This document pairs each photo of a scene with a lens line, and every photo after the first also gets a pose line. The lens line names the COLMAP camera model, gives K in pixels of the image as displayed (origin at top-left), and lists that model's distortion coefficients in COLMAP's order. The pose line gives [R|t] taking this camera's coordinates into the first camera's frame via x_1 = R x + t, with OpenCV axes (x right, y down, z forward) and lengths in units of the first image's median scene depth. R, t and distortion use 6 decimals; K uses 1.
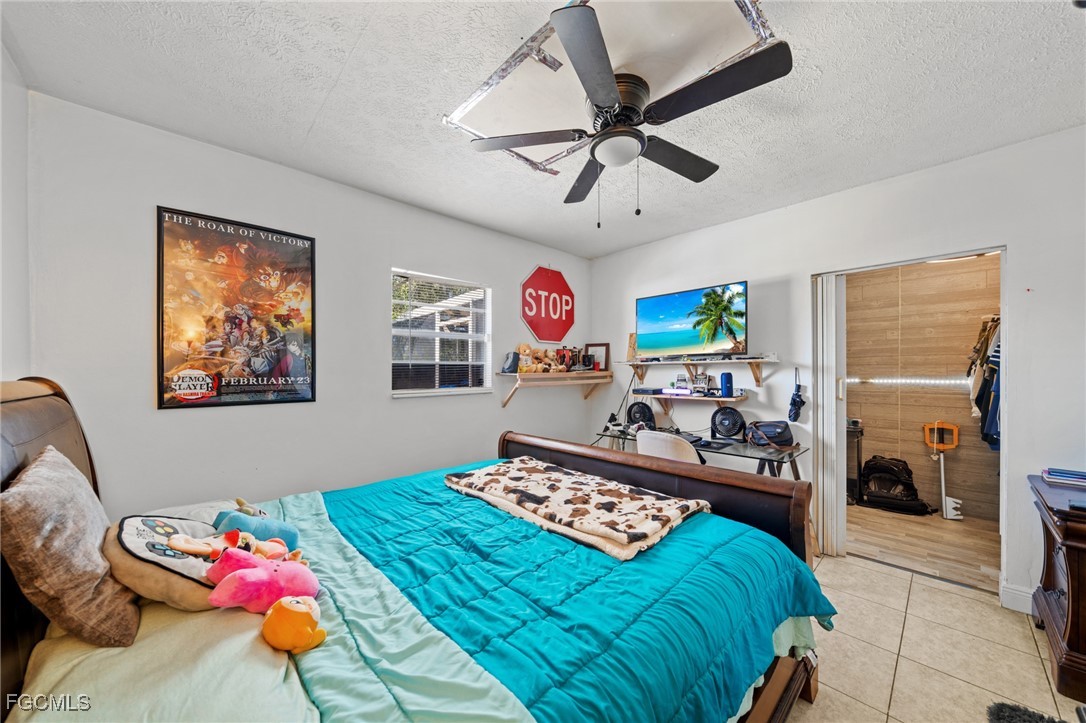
lens RADIAL K [[382.3, 0, 545.3], [0, 382.3, 367.8], [0, 0, 1]] dist [-0.006037, 0.000273]
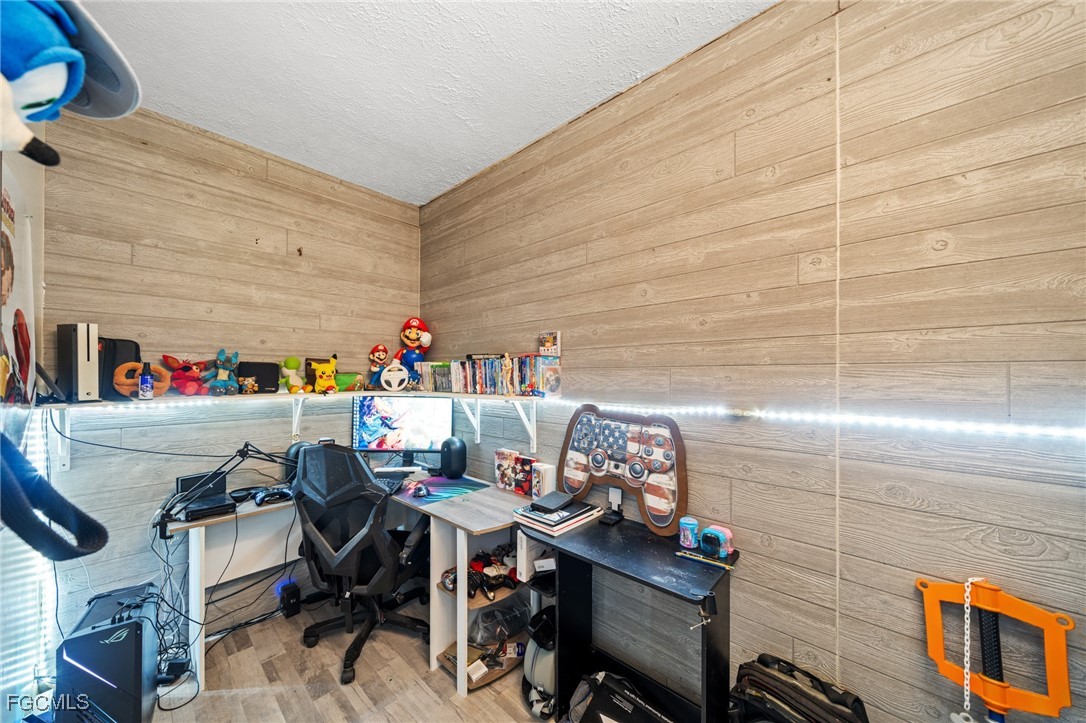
lens RADIAL K [[382.3, 0, 539.0], [0, 382.3, 364.1], [0, 0, 1]] dist [-0.006037, 0.000273]
pose [[0.998682, 0.000021, 0.051318, 0.689893], [0.000353, 0.999973, -0.007276, -0.005976], [-0.051317, 0.007285, 0.998656, 0.722053]]
